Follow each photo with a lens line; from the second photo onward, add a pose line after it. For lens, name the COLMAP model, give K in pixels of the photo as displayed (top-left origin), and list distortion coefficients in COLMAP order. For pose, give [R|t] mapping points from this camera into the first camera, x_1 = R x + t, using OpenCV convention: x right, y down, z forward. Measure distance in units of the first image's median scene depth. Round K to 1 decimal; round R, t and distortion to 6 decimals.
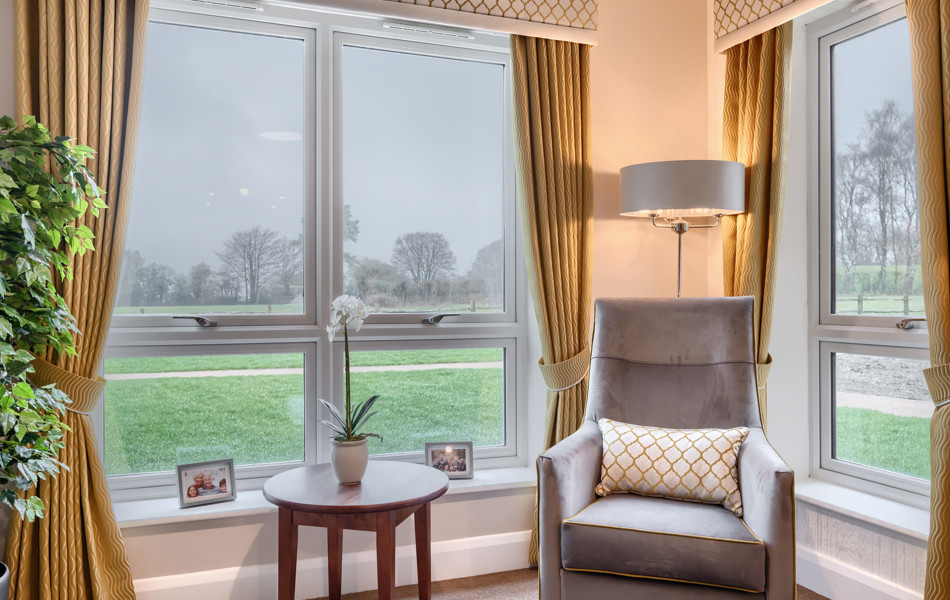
lens RADIAL K [[737.8, 0, 477.1], [0, 737.8, 304.7], [0, 0, 1]] dist [0.026420, -0.000806]
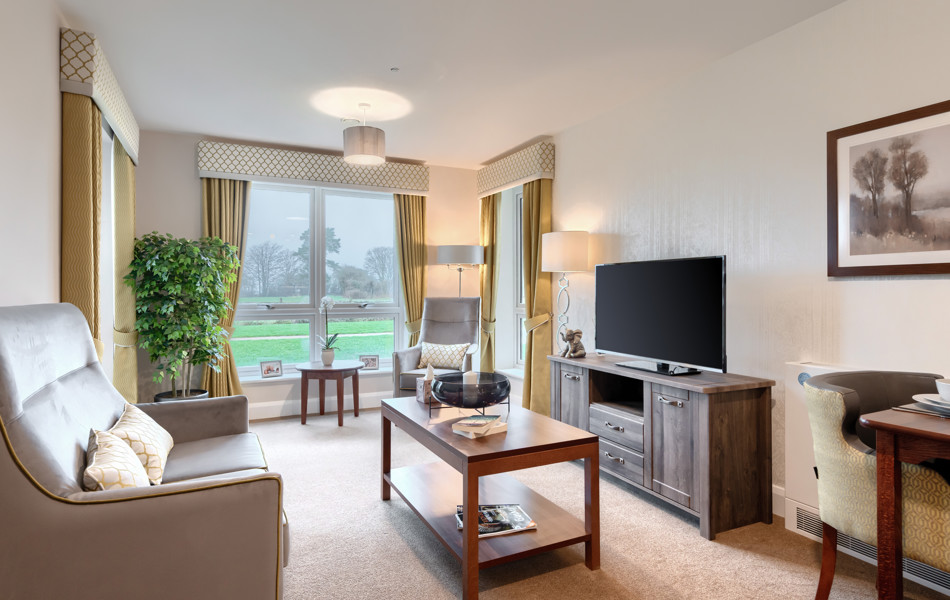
lens RADIAL K [[523.9, 0, 471.6], [0, 523.9, 290.5], [0, 0, 1]] dist [-0.002194, 0.000127]
pose [[0.996361, 0.000154, 0.085232, 0.165496], [0.000840, 0.999932, -0.011624, -0.010657], [-0.085228, 0.011654, 0.996293, -0.836879]]
